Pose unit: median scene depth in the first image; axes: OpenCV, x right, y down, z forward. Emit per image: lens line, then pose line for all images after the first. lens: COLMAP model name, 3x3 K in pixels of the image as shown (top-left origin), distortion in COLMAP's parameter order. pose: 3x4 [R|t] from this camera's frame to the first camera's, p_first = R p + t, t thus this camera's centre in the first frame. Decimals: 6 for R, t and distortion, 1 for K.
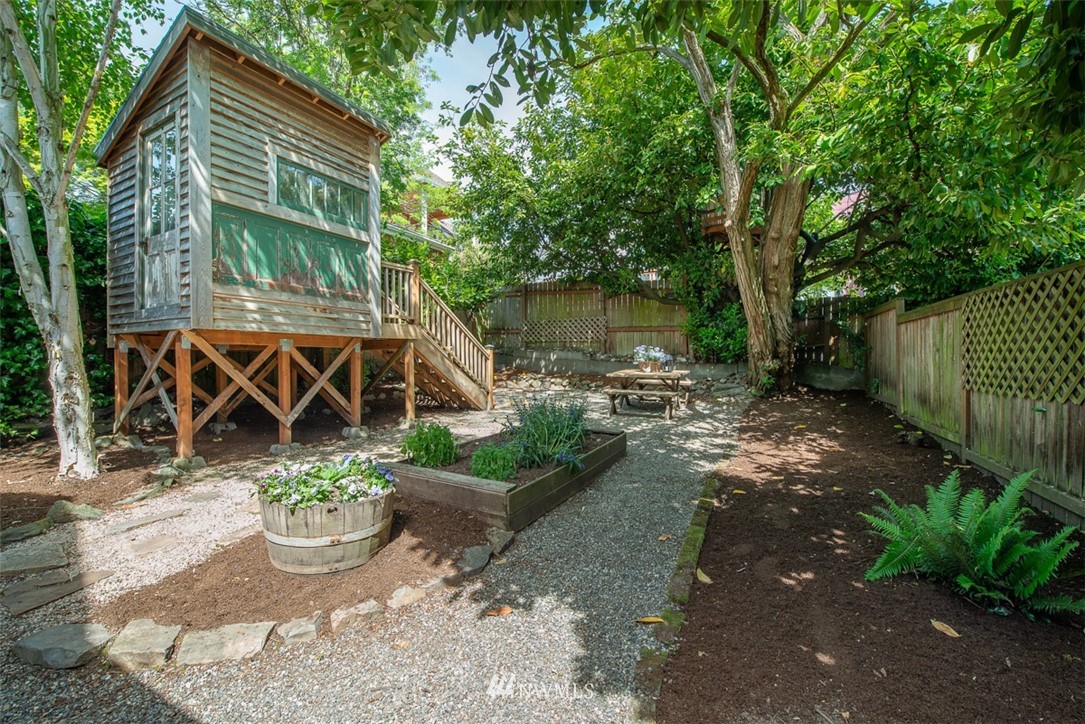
lens RADIAL K [[463.2, 0, 542.5], [0, 463.2, 359.4], [0, 0, 1]] dist [-0.001575, -0.000076]
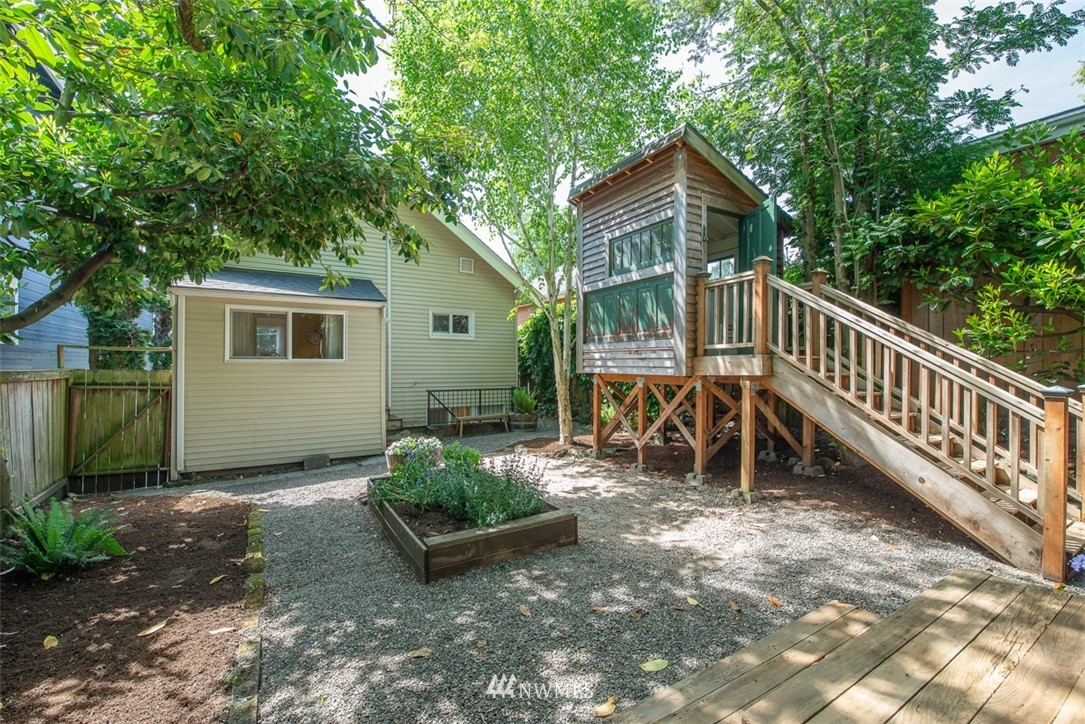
lens RADIAL K [[463.2, 0, 542.8], [0, 463.2, 369.0], [0, 0, 1]] dist [-0.001575, -0.000076]
pose [[-0.523614, -0.000081, -0.851956, 0.606910], [-0.008589, 0.999950, 0.005184, -0.071406], [0.851913, 0.010031, -0.523588, 1.420696]]
